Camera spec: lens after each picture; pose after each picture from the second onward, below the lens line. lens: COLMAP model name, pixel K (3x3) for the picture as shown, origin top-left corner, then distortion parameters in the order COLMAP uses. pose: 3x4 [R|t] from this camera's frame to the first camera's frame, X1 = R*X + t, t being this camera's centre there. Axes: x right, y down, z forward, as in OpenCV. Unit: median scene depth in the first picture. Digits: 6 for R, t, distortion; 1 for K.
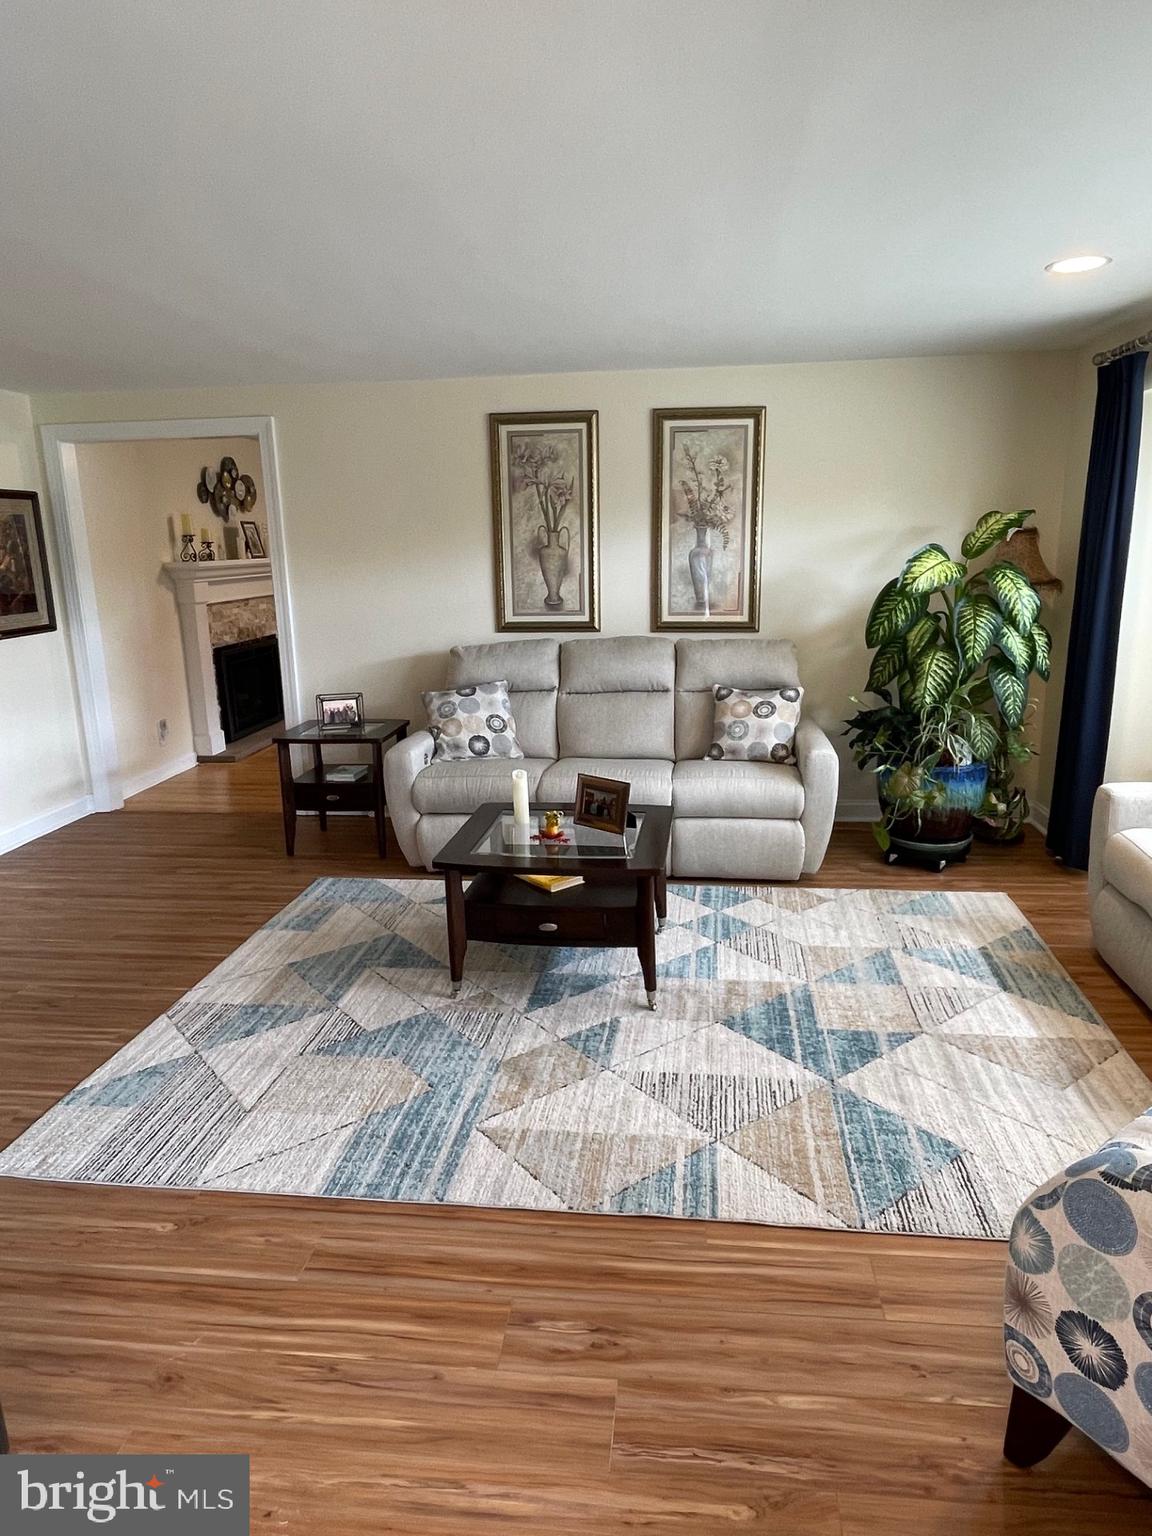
lens RADIAL K [[950.4, 0, 587.0], [0, 950.4, 761.4], [0, 0, 1]] dist [0.008155, 0.001522]
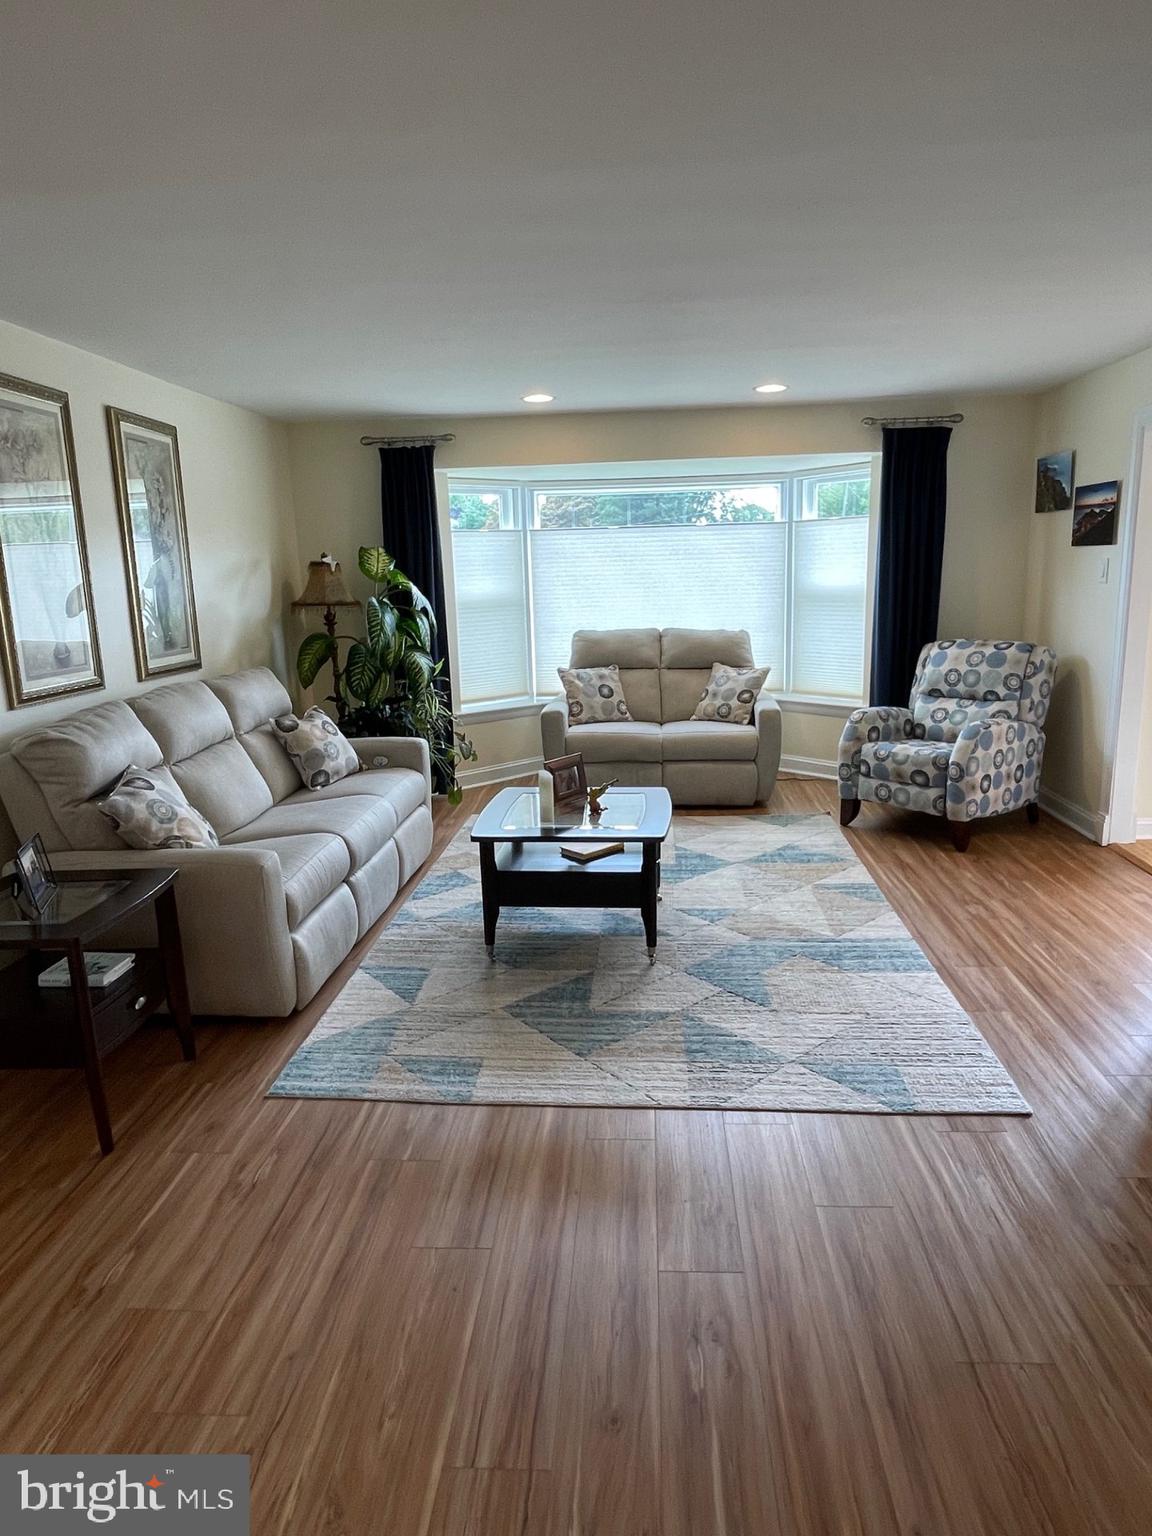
lens RADIAL K [[950.4, 0, 580.4], [0, 950.4, 771.5], [0, 0, 1]] dist [0.008155, 0.001522]
pose [[-0.041156, -0.194208, 0.980097, -1.290425], [0.258157, 0.945553, 0.198204, -0.219939], [-0.965226, 0.261176, 0.011221, 1.117413]]
